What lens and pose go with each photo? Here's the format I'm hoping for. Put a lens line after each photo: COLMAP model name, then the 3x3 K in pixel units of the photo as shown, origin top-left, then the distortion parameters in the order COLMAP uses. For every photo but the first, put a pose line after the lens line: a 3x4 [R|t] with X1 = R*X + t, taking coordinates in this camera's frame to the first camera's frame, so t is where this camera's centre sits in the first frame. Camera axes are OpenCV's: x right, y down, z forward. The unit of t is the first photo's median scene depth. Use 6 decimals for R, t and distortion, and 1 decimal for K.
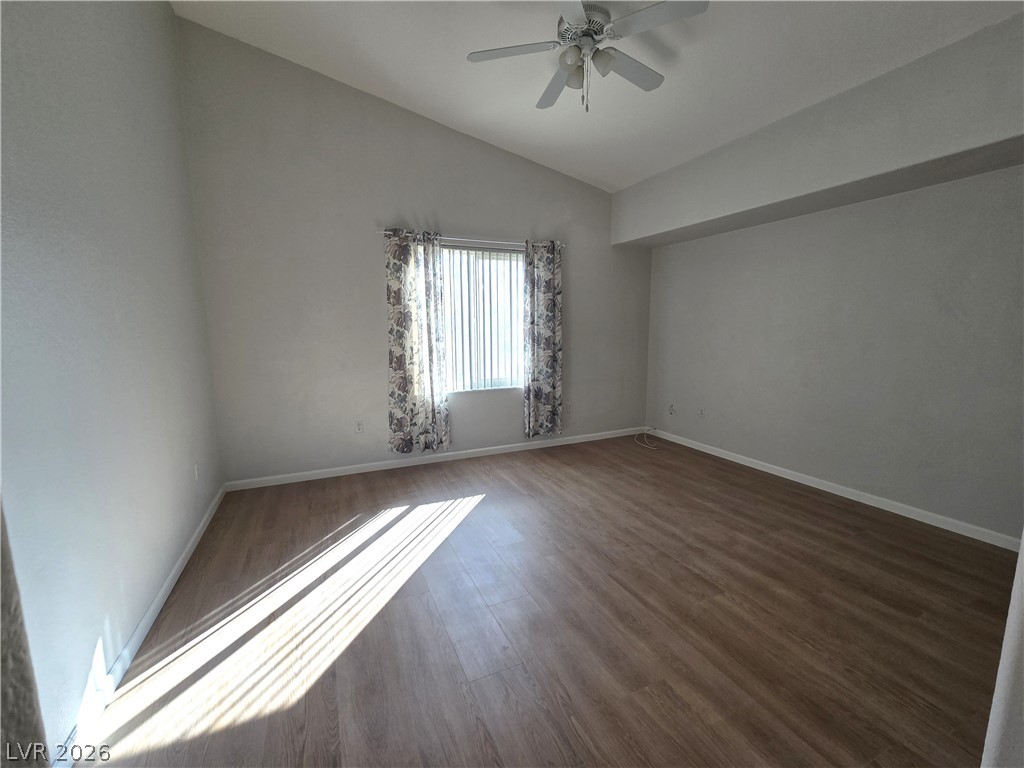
lens RADIAL K [[419.0, 0, 512.9], [0, 419.0, 384.9], [0, 0, 1]] dist [0.000633, 0.000491]
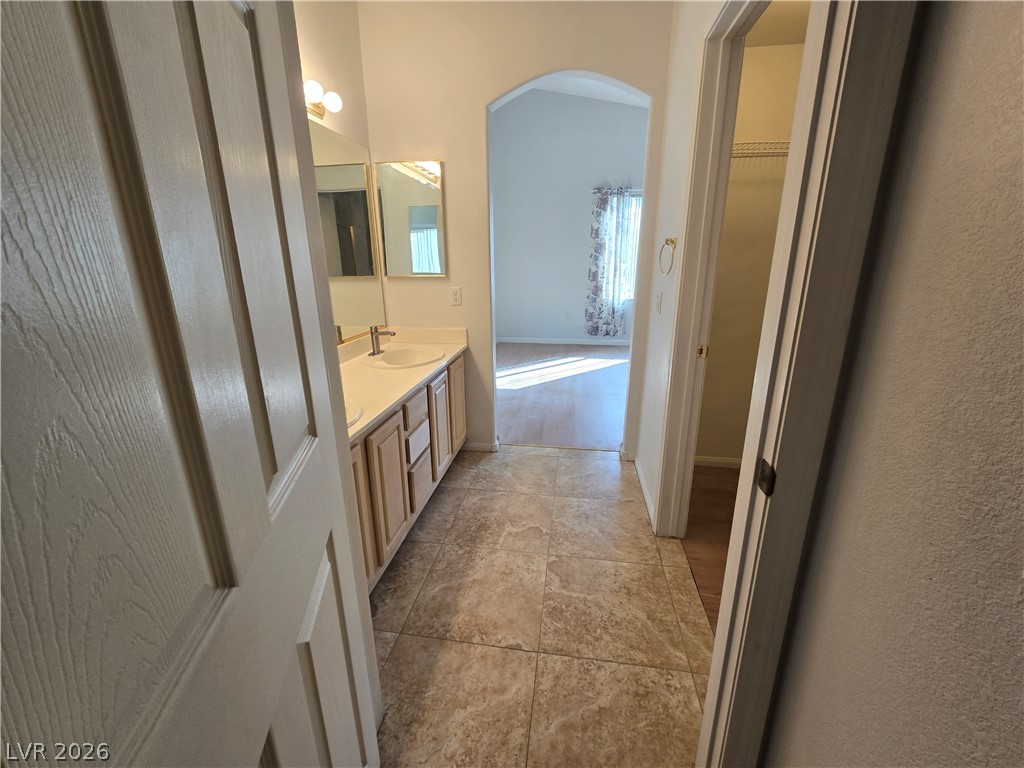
lens RADIAL K [[419.0, 0, 511.0], [0, 419.0, 378.9], [0, 0, 1]] dist [0.000633, 0.000491]
pose [[0.836472, 0.160095, -0.524103, 0.350780], [-0.076081, 0.981040, 0.178248, 0.067186], [0.542703, -0.109225, 0.832793, -0.518238]]
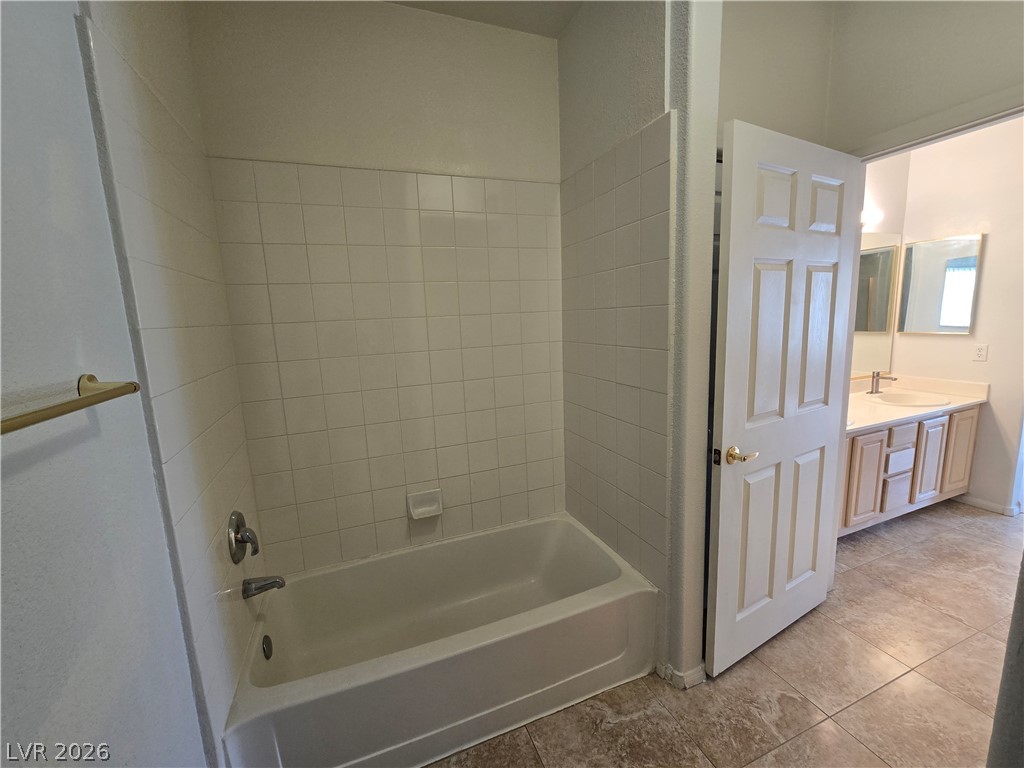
lens RADIAL K [[419.0, 0, 512.2], [0, 419.0, 382.4], [0, 0, 1]] dist [0.000633, 0.000491]
pose [[-0.047751, 0.178820, -0.982722, 0.631791], [-0.083761, 0.979662, 0.182333, 0.051489], [0.995341, 0.091021, -0.031801, -0.740457]]
